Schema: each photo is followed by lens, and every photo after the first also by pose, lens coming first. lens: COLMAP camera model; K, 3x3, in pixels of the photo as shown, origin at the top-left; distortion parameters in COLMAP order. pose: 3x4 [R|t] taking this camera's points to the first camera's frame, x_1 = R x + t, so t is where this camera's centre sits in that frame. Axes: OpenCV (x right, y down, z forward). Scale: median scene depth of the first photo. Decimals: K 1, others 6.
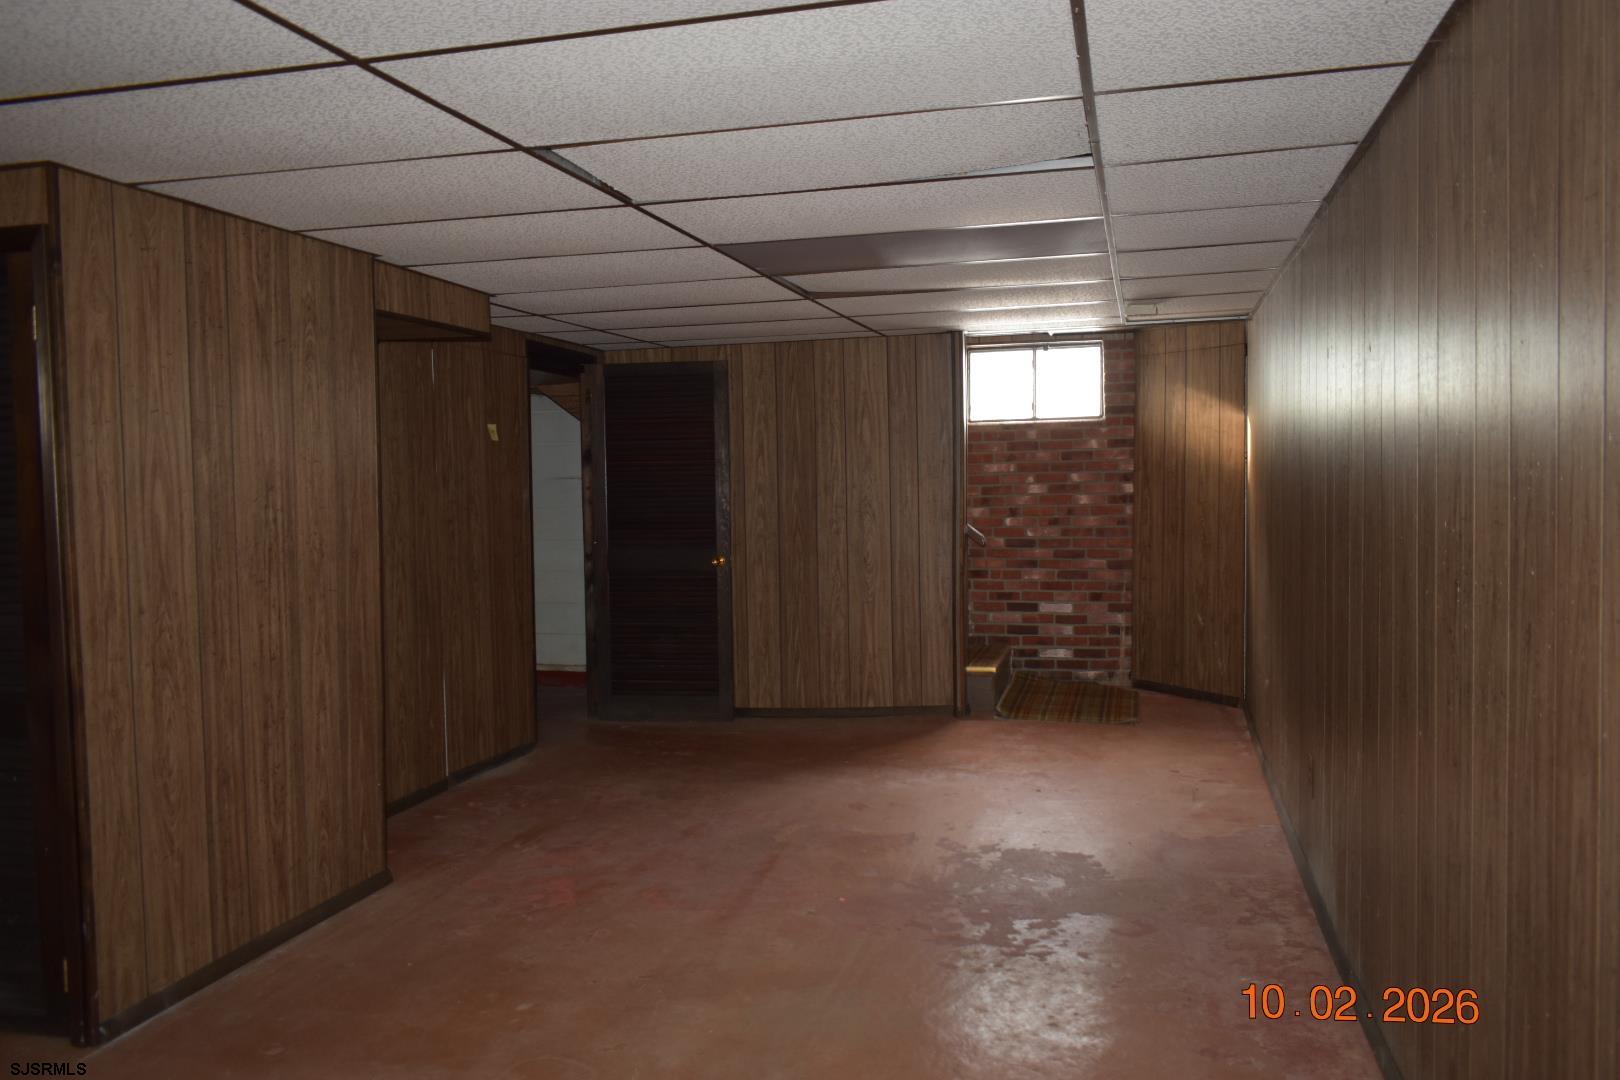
lens RADIAL K [[1296.9, 0, 810.0], [0, 1296.9, 540.0], [0, 0, 1]] dist [-0.015288, 0.001181]
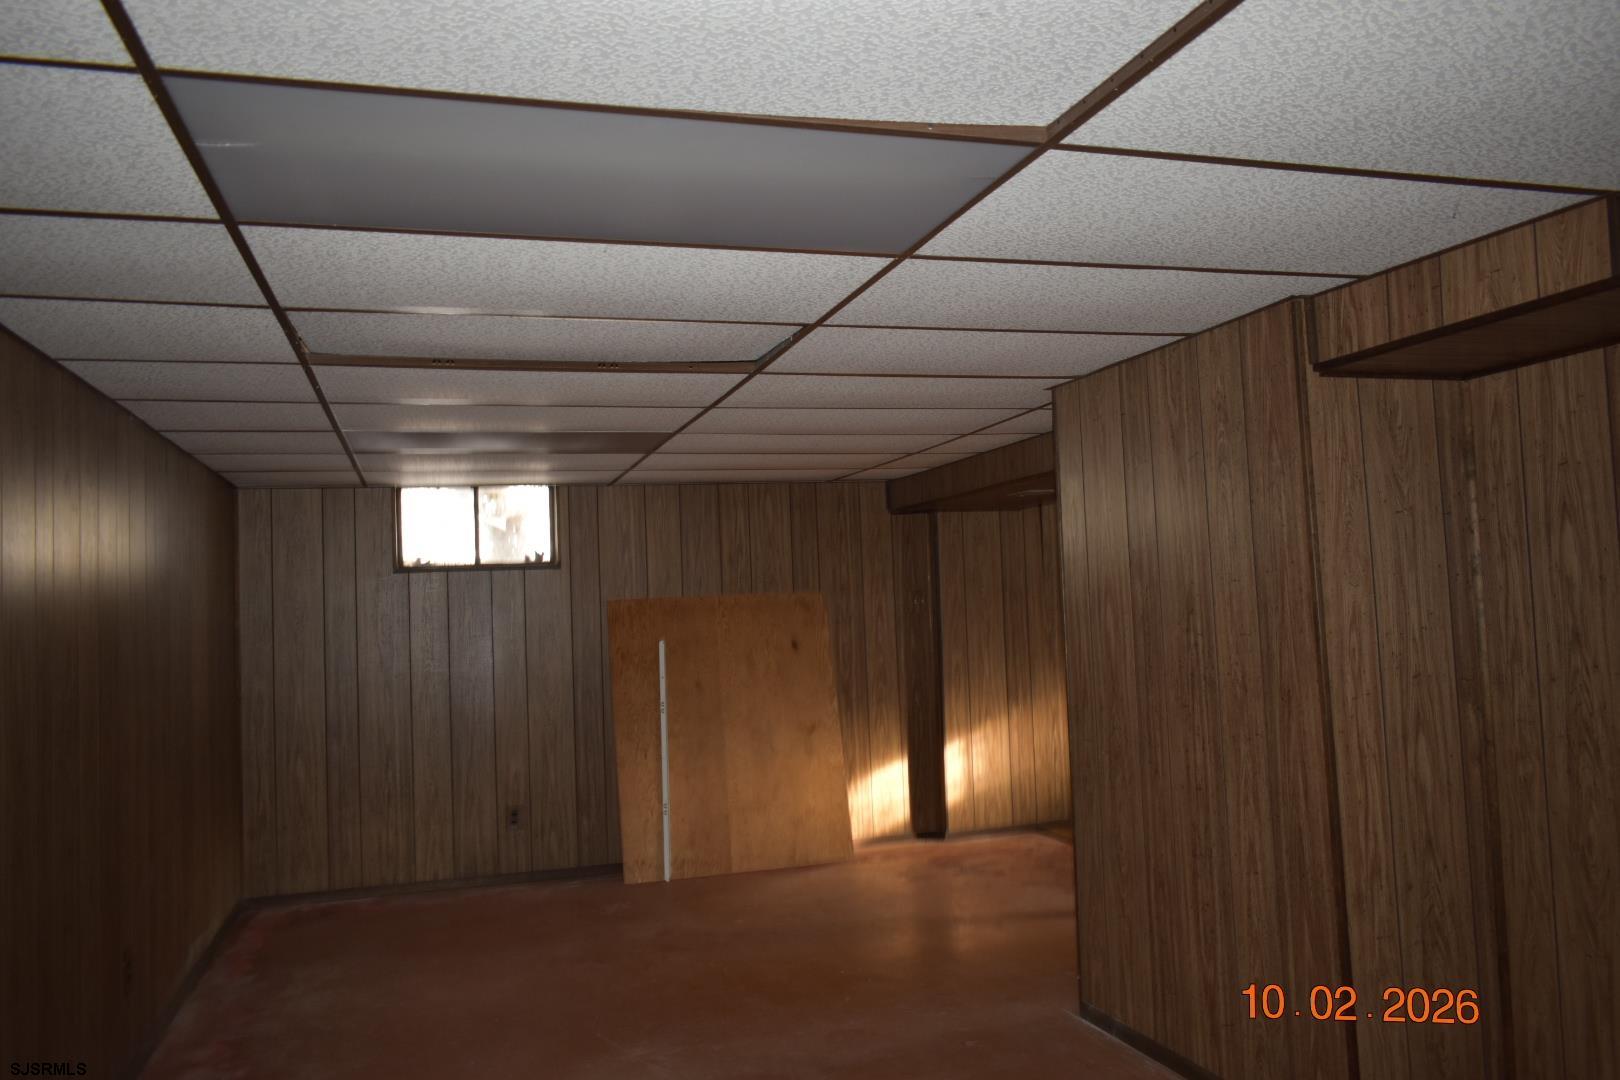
lens RADIAL K [[1296.9, 0, 810.0], [0, 1296.9, 540.0], [0, 0, 1]] dist [-0.015288, 0.001181]
pose [[-0.857661, 0.026460, -0.513535, 0.317688], [0.030553, 0.999533, 0.000474, -0.100985], [0.513307, -0.015284, -0.858069, 1.665497]]
